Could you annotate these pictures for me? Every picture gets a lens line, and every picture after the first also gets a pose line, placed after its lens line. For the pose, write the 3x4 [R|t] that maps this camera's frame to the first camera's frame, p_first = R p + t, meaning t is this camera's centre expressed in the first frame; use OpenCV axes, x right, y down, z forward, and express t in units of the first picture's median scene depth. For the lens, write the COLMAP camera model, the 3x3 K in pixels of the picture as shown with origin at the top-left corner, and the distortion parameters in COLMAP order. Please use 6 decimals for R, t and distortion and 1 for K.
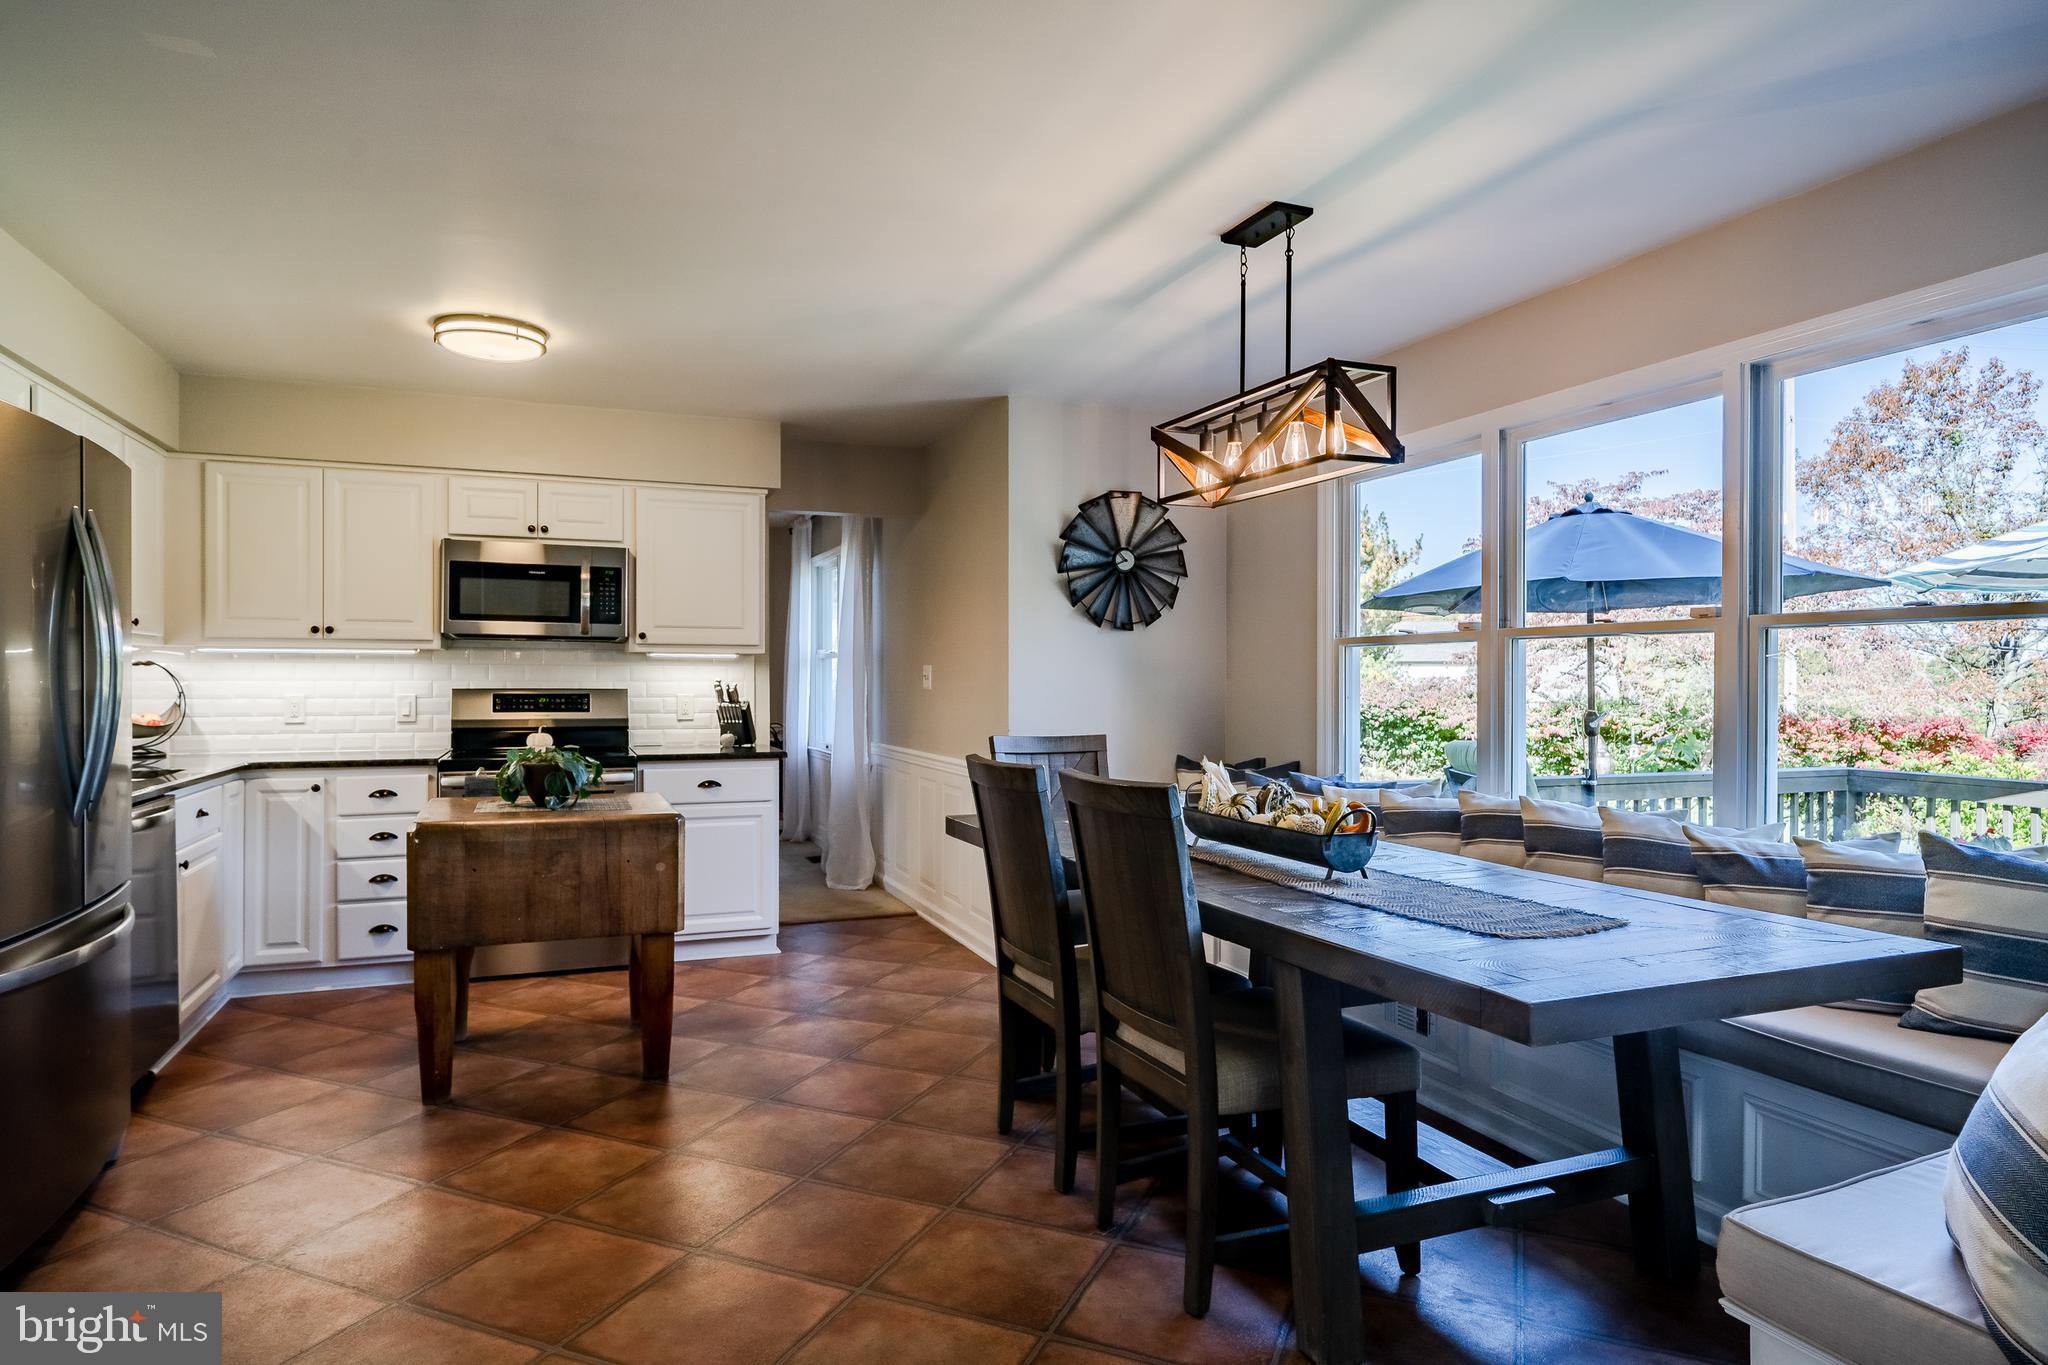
lens RADIAL K [[1154.1, 0, 1029.6], [0, 1154.1, 692.8], [0, 0, 1]] dist [-0.003481, -0.001080]
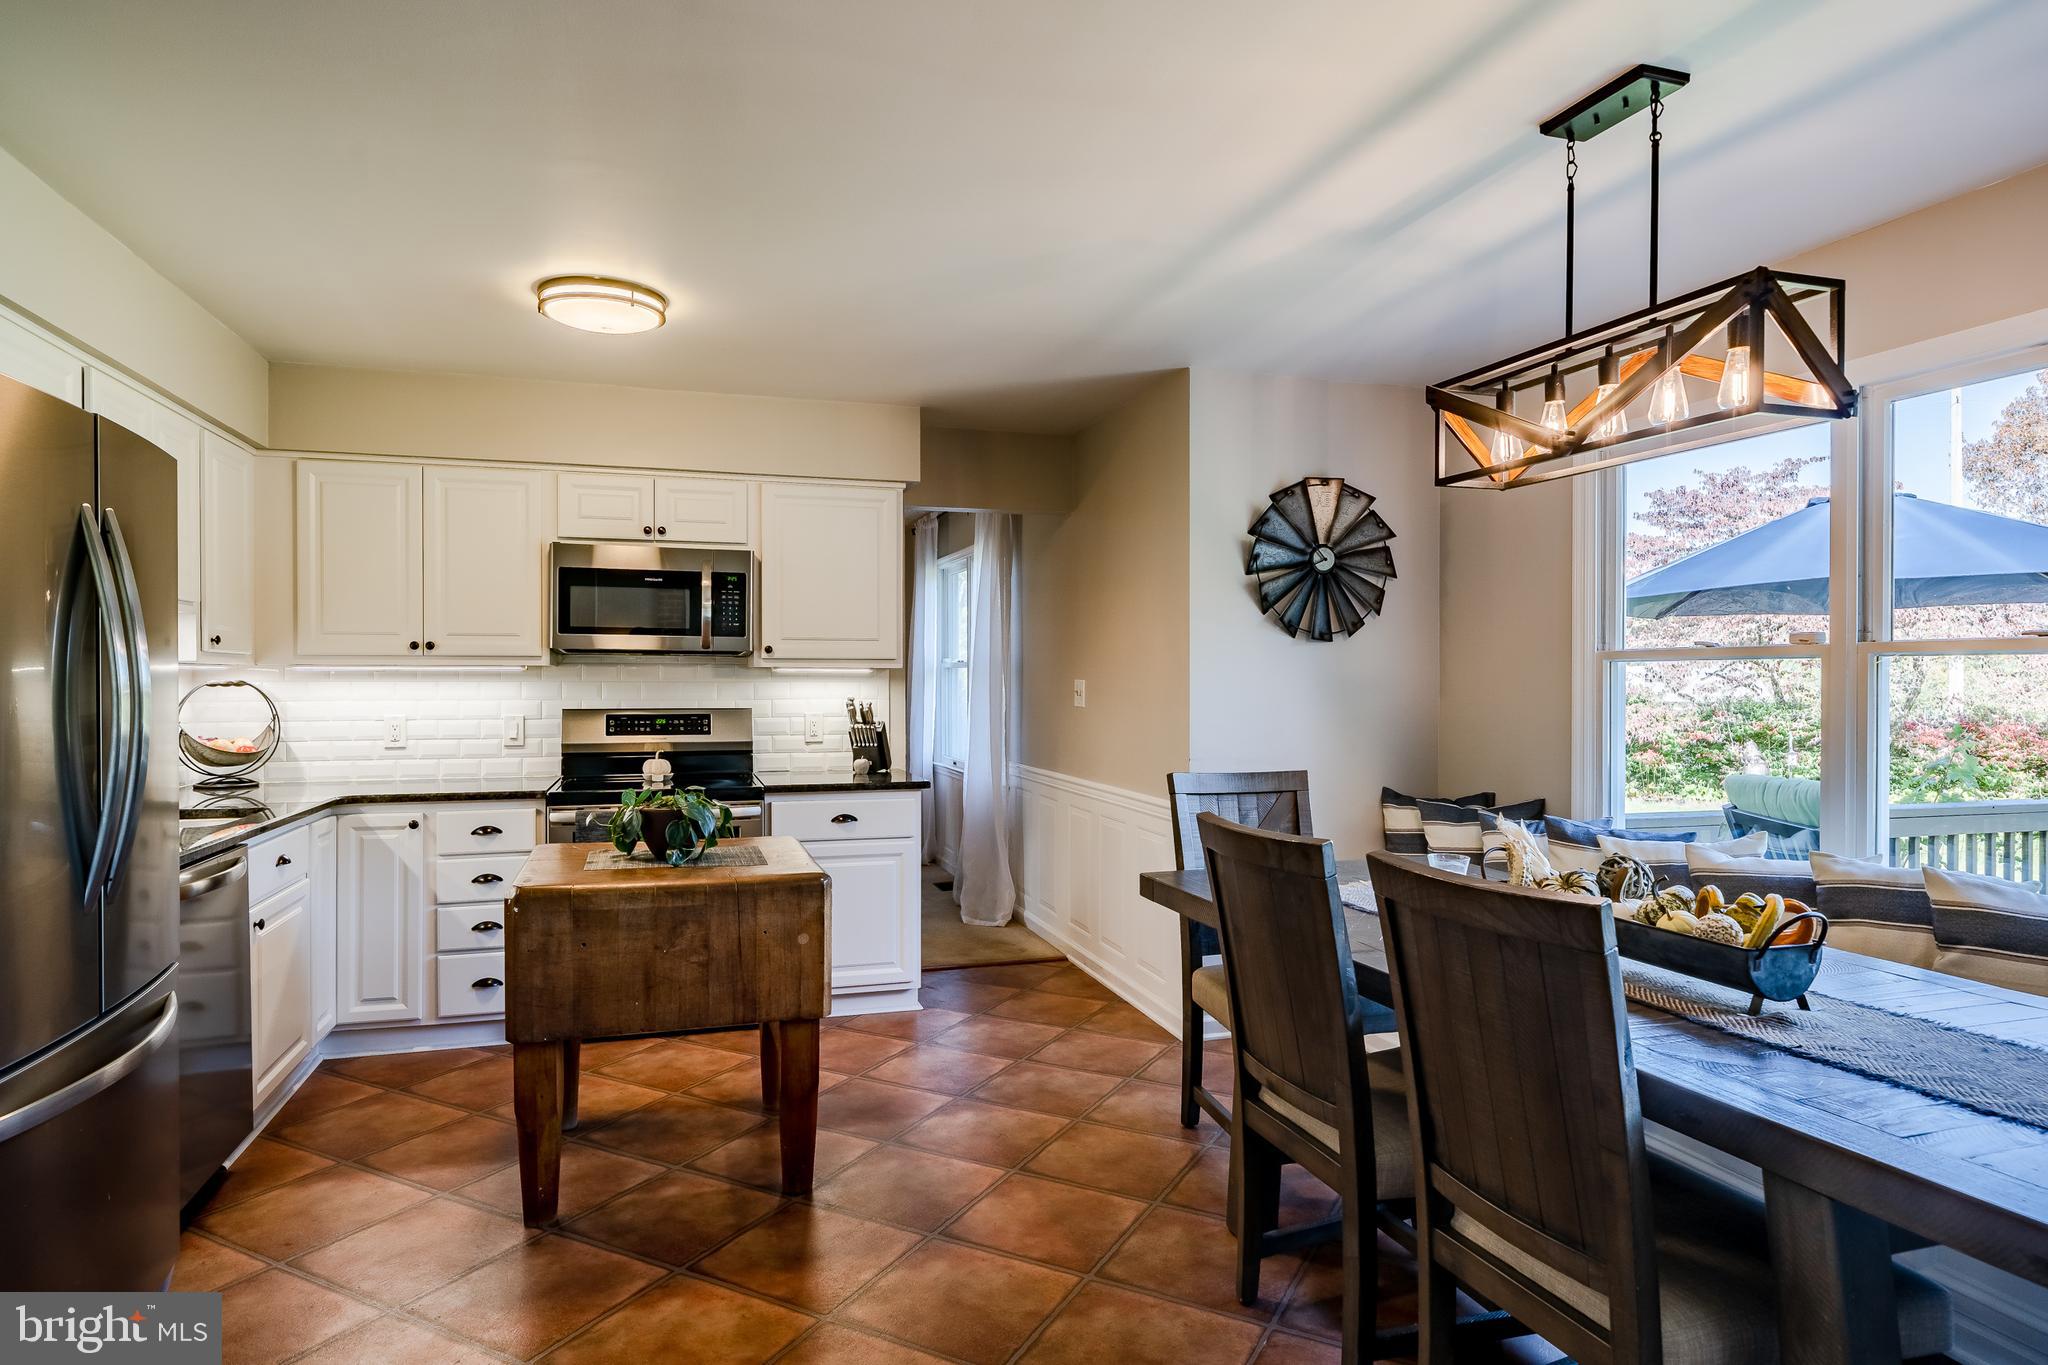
lens RADIAL K [[1154.1, 0, 1026.6], [0, 1154.1, 696.6], [0, 0, 1]] dist [-0.003481, -0.001080]
pose [[0.996259, -0.000078, -0.086418, -0.075847], [0.000370, 0.999994, 0.003371, -0.019942], [0.086417, -0.003390, 0.996253, 0.164568]]
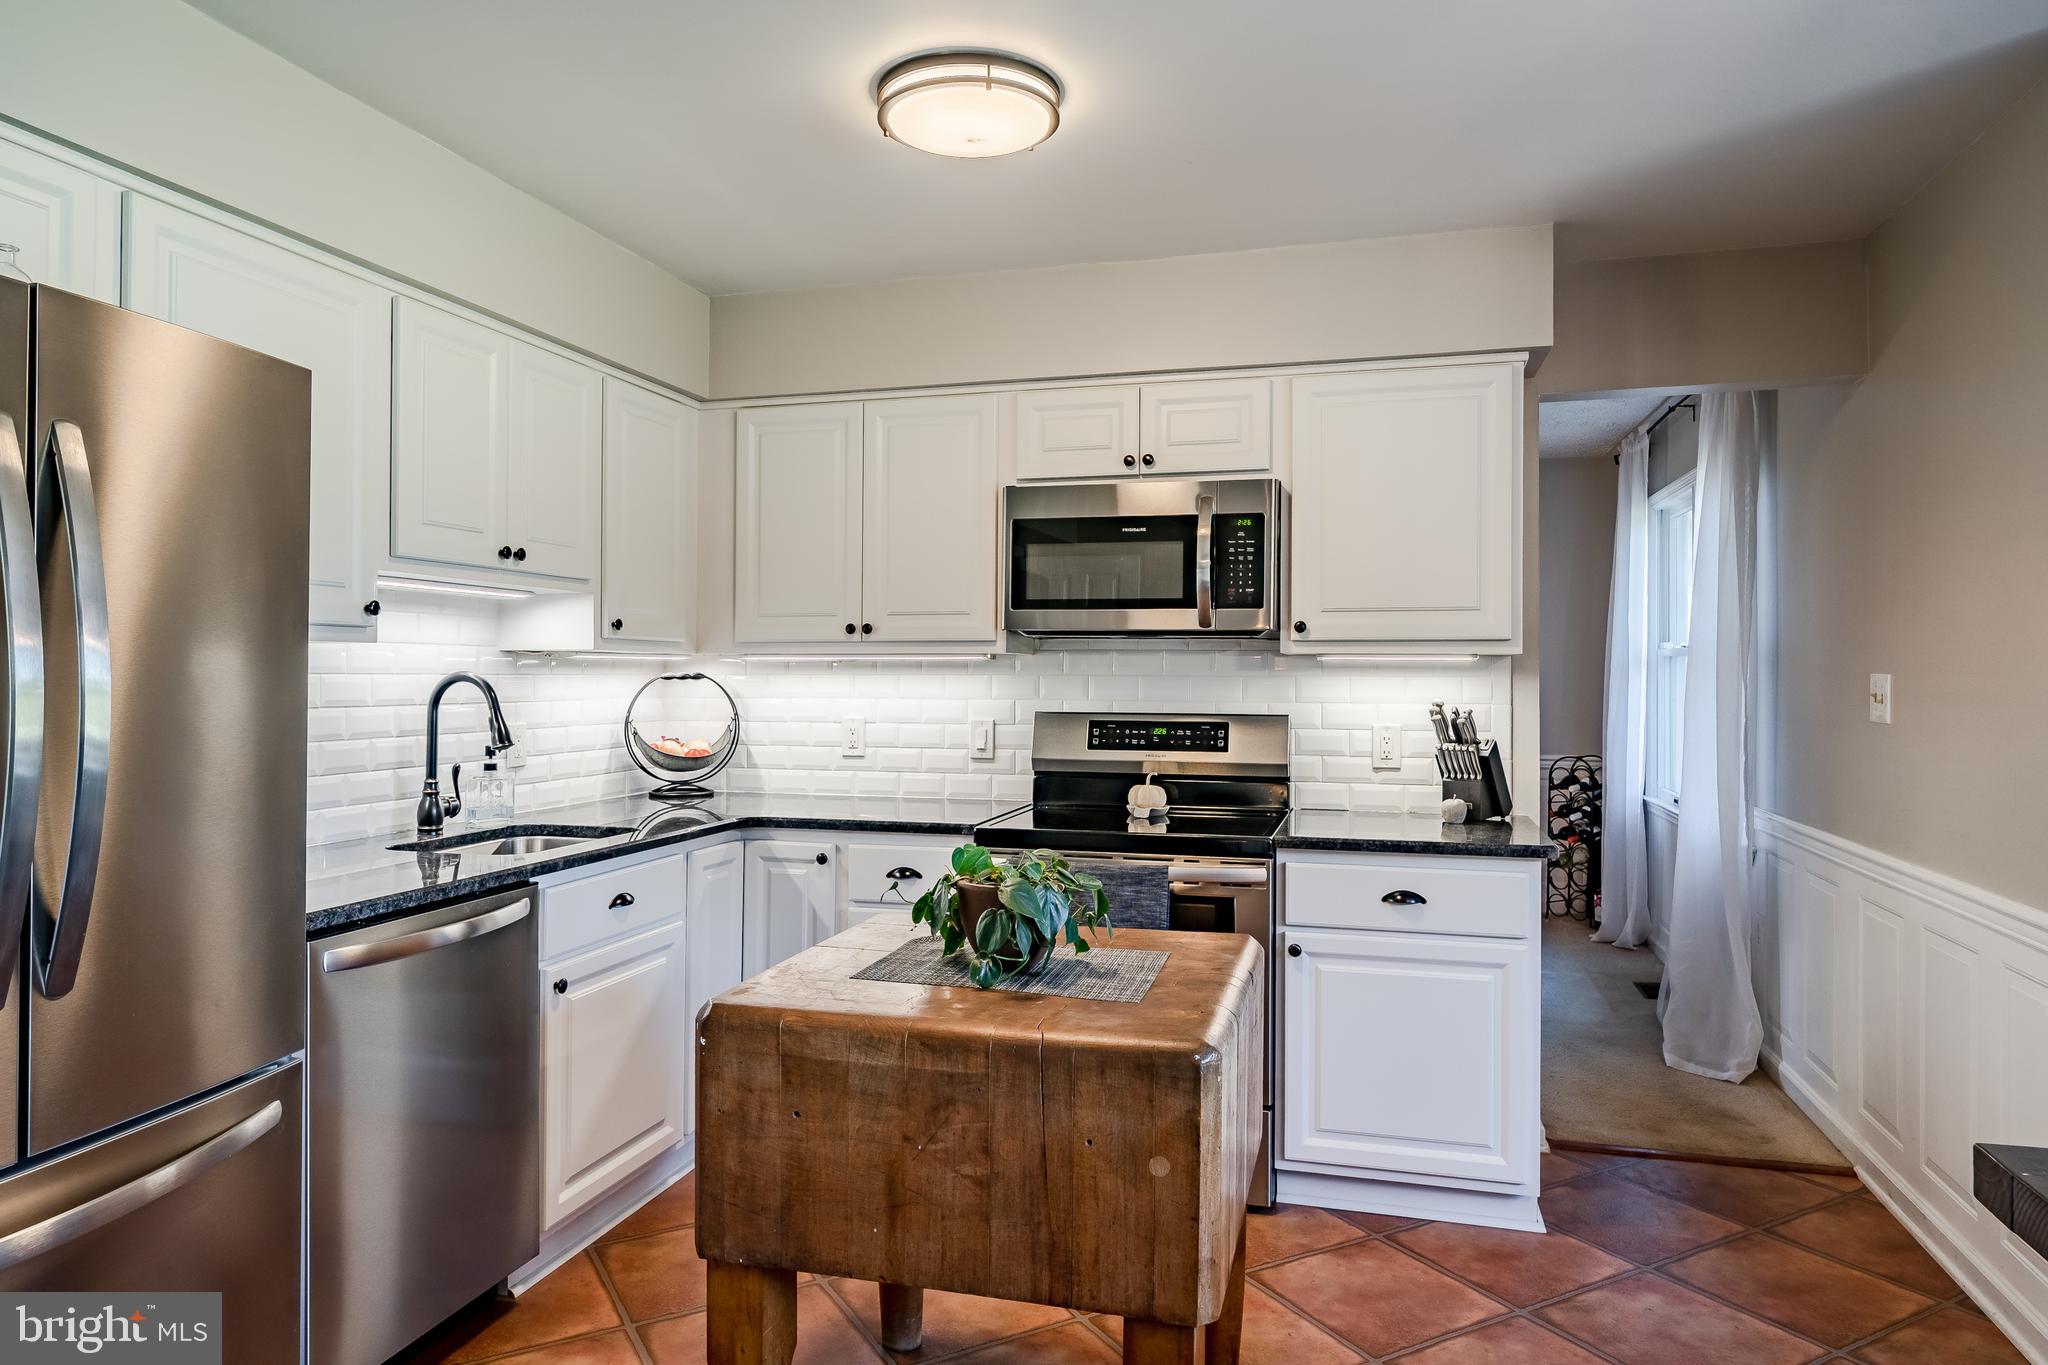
lens RADIAL K [[1288.9, 0, 1011.3], [0, 1288.9, 671.4], [0, 0, 1]] dist [-0.000972, 0.002701]
pose [[0.783431, -0.001323, -0.621477, -0.054352], [-0.007441, 0.999906, -0.011508, -0.022596], [0.621434, 0.013641, 0.783348, 0.491118]]
